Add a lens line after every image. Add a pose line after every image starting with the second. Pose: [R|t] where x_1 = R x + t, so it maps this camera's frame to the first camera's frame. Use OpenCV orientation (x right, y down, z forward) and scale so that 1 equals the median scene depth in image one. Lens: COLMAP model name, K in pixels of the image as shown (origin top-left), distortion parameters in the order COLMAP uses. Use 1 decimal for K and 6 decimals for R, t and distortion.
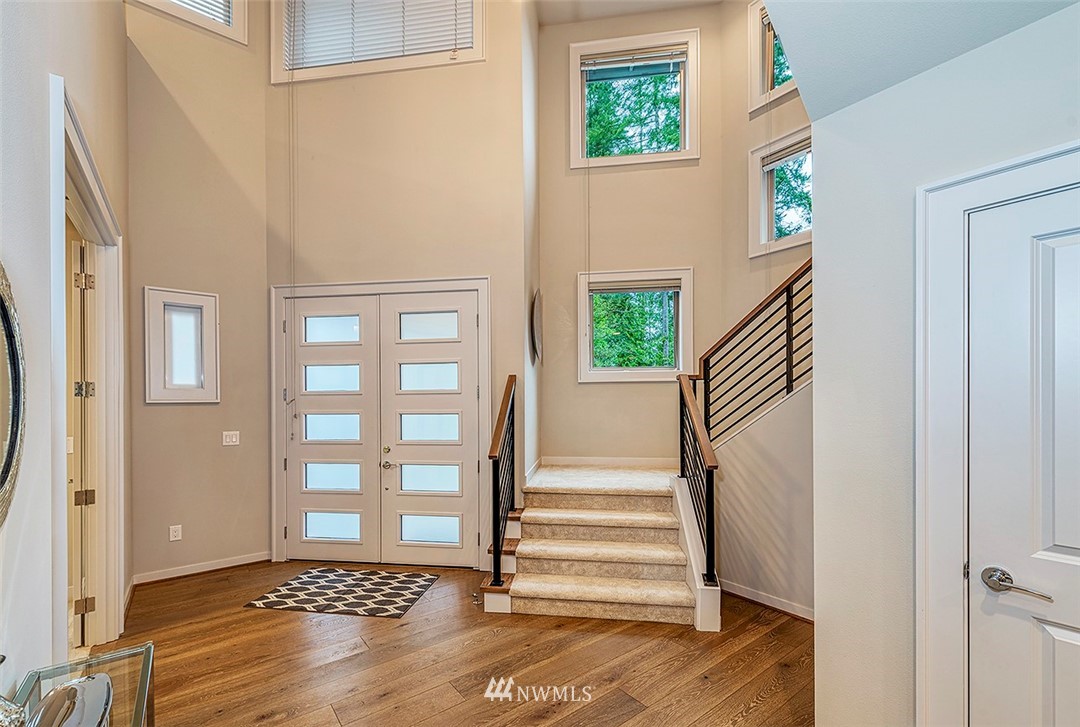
lens RADIAL K [[465.7, 0, 536.3], [0, 465.7, 400.7], [0, 0, 1]] dist [-0.000460, -0.000094]
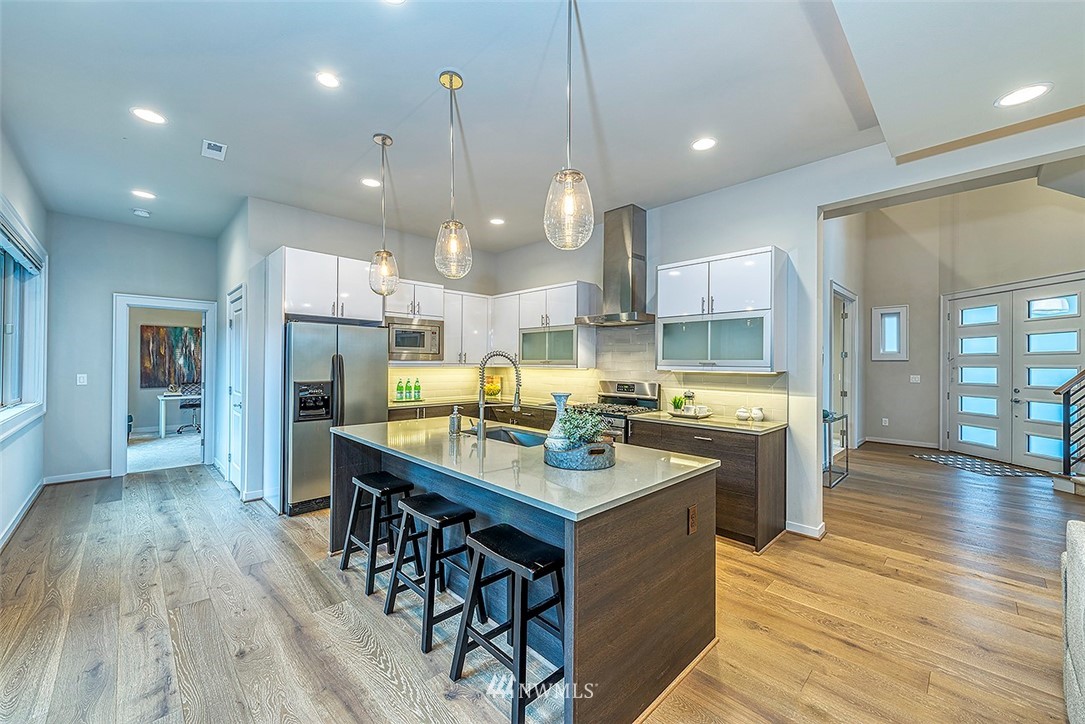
lens RADIAL K [[425.4, 0, 542.5], [0, 425.4, 362.0], [0, 0, 1]] dist [-0.001096, -0.000010]
pose [[0.132604, 0.002413, -0.991166, 0.860613], [-0.004084, 0.999990, 0.001888, 0.013357], [0.991161, 0.003797, 0.132612, -0.739132]]
